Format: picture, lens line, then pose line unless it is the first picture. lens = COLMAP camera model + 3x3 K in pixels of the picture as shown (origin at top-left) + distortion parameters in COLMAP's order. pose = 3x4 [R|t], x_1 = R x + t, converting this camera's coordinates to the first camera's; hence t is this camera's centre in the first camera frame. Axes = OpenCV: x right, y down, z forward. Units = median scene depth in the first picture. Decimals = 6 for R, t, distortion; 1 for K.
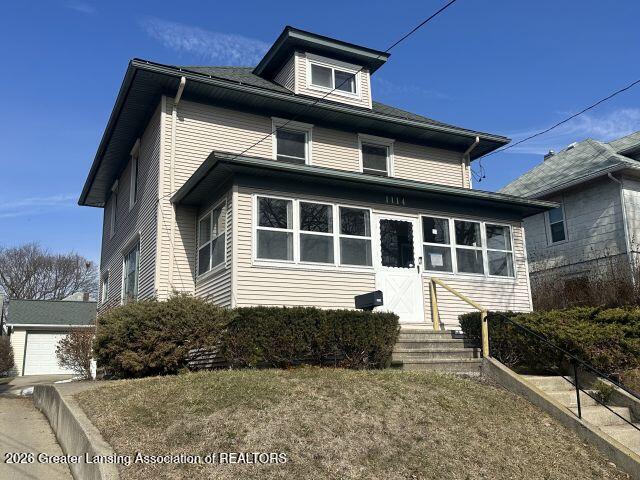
lens RADIAL K [[569.8, 0, 320.0], [0, 569.8, 240.0], [0, 0, 1]] dist [0.136395, -0.004615]
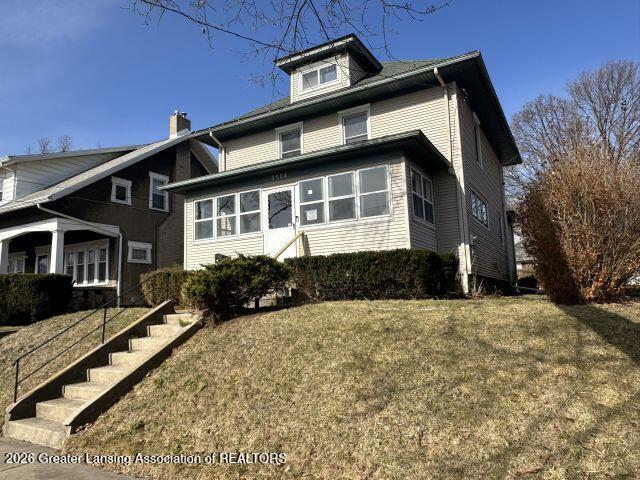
lens RADIAL K [[446.0, 0, 320.0], [0, 446.0, 240.0], [0, 0, 1]] dist [0.004787, 0.000827]
pose [[0.572277, -0.113687, -0.812142, 0.973040], [0.207561, 0.978178, 0.009329, 0.080709], [0.793358, -0.173908, 0.583386, 0.444816]]
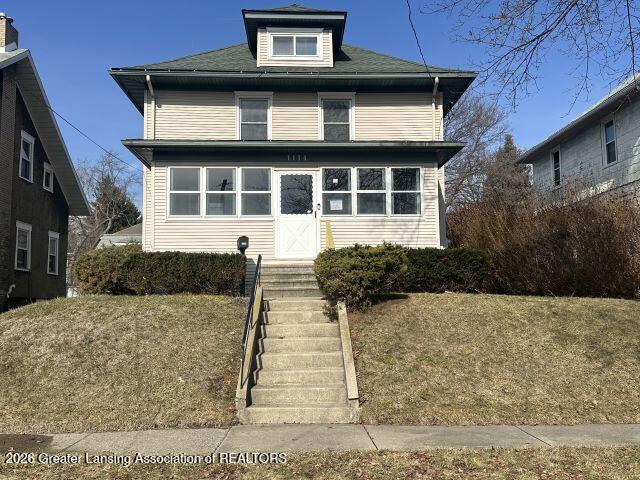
lens RADIAL K [[569.8, 0, 320.0], [0, 569.8, 240.0], [0, 0, 1]] dist [0.136395, -0.004615]
pose [[0.916028, -0.033842, -0.399684, 0.632649], [0.082086, 0.991162, 0.104208, -0.018642], [0.392625, -0.128266, 0.910710, -0.086753]]
